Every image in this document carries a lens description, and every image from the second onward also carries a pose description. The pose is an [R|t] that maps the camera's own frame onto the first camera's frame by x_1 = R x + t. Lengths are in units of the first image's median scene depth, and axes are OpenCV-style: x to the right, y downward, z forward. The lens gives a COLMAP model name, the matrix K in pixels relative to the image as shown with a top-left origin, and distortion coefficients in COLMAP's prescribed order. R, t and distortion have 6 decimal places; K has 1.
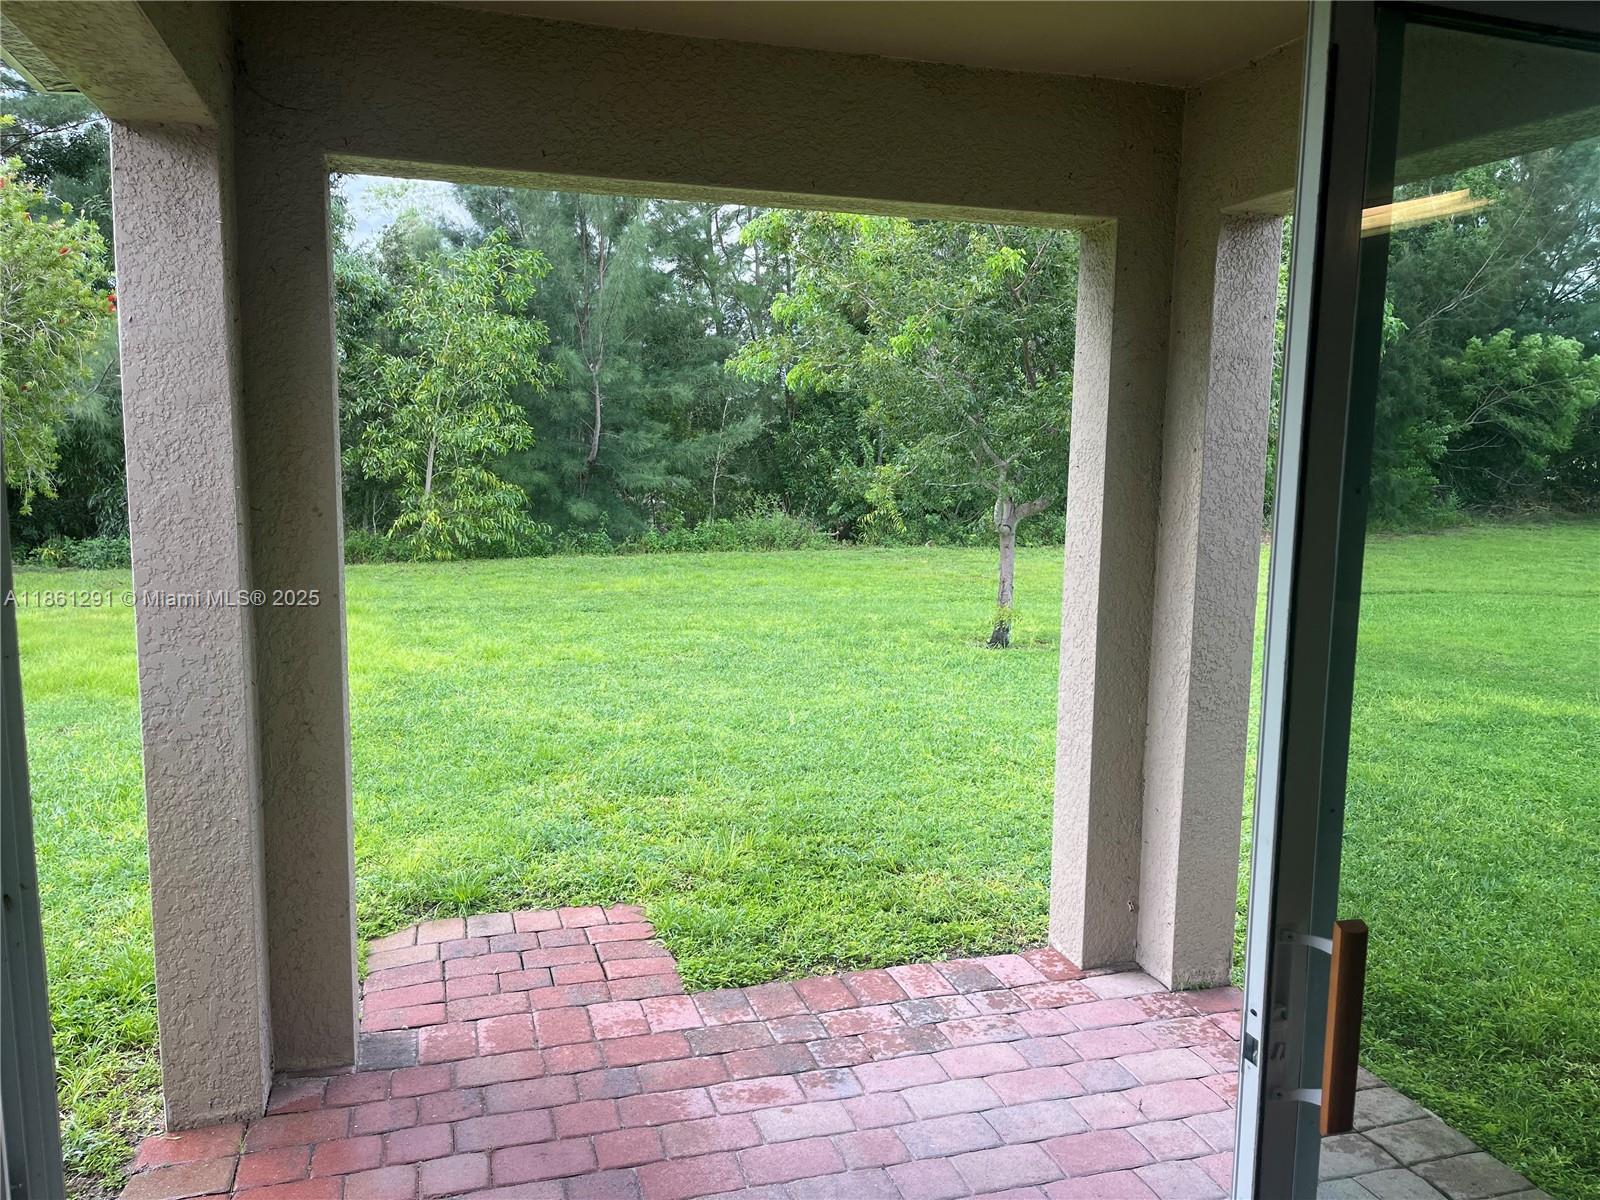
lens RADIAL K [[1209.9, 0, 799.8], [0, 1209.9, 600.0], [0, 0, 1]] dist [0.031343, 0.006848]
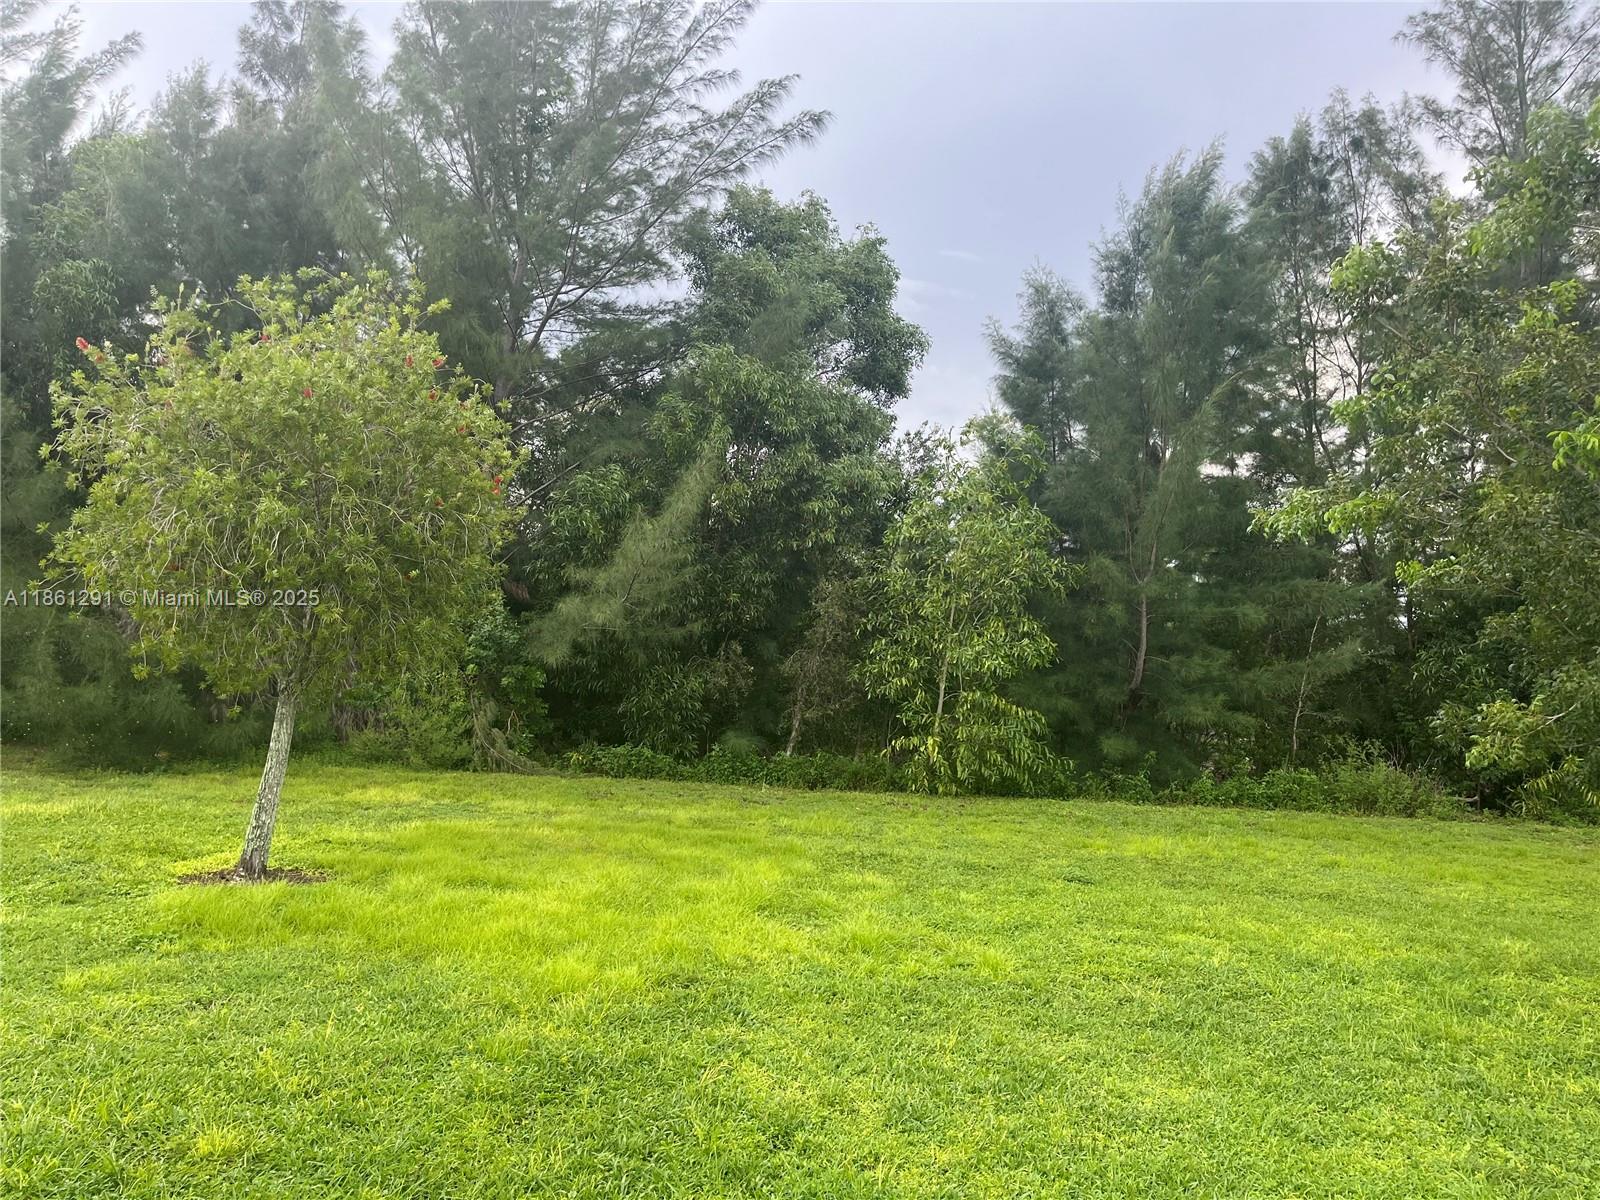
lens RADIAL K [[1209.9, 0, 794.4], [0, 1209.9, 595.2], [0, 0, 1]] dist [0.031343, 0.006848]
pose [[0.880218, 0.001626, -0.474567, 0.022496], [-0.091887, 0.981654, -0.167068, -0.016225], [0.465589, 0.190663, 0.864219, 0.151062]]
